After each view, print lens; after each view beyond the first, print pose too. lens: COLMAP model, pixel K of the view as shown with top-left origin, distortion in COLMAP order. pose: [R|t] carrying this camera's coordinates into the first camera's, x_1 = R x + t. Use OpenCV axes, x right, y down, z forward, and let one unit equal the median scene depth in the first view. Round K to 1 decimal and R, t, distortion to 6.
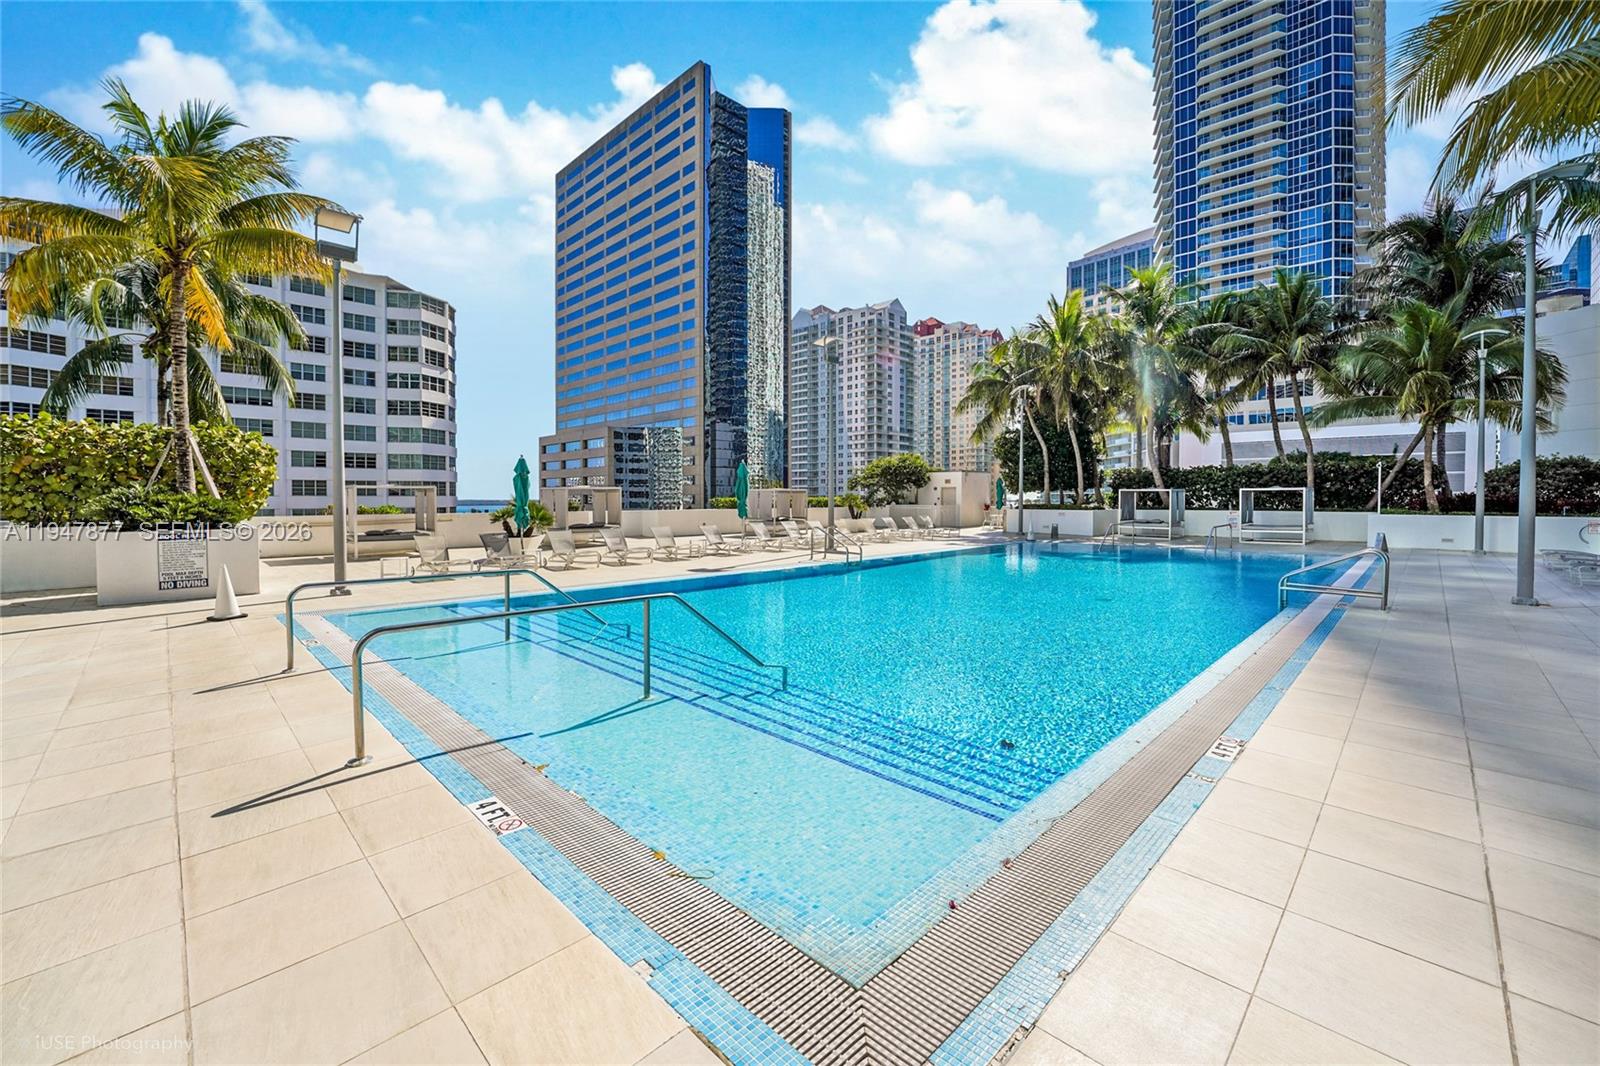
lens RADIAL K [[658.3, 0, 808.4], [0, 658.3, 525.4], [0, 0, 1]] dist [-0.032106, 0.005641]
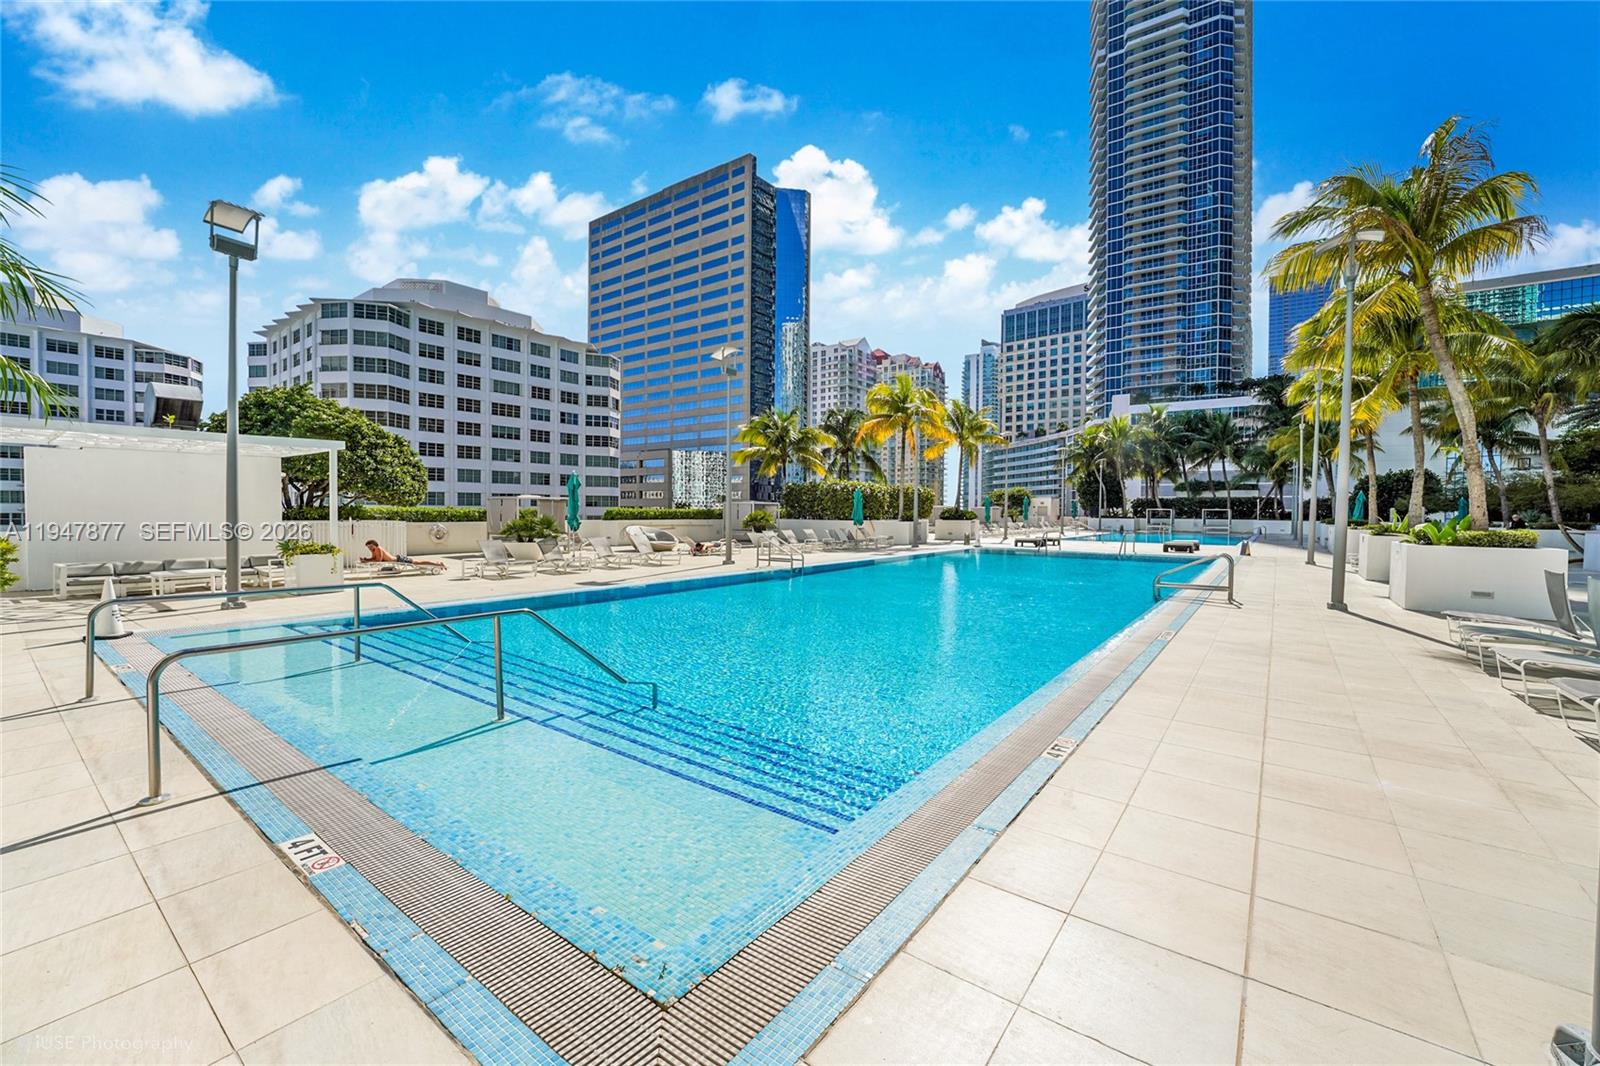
lens RADIAL K [[644.2, 0, 810.2], [0, 644.2, 543.3], [0, 0, 1]] dist [-0.021629, -0.000002]
pose [[0.991069, 0.000934, 0.133344, -0.202376], [-0.002462, 0.999933, 0.011297, 0.008313], [-0.133324, -0.011525, 0.991005, -0.211836]]
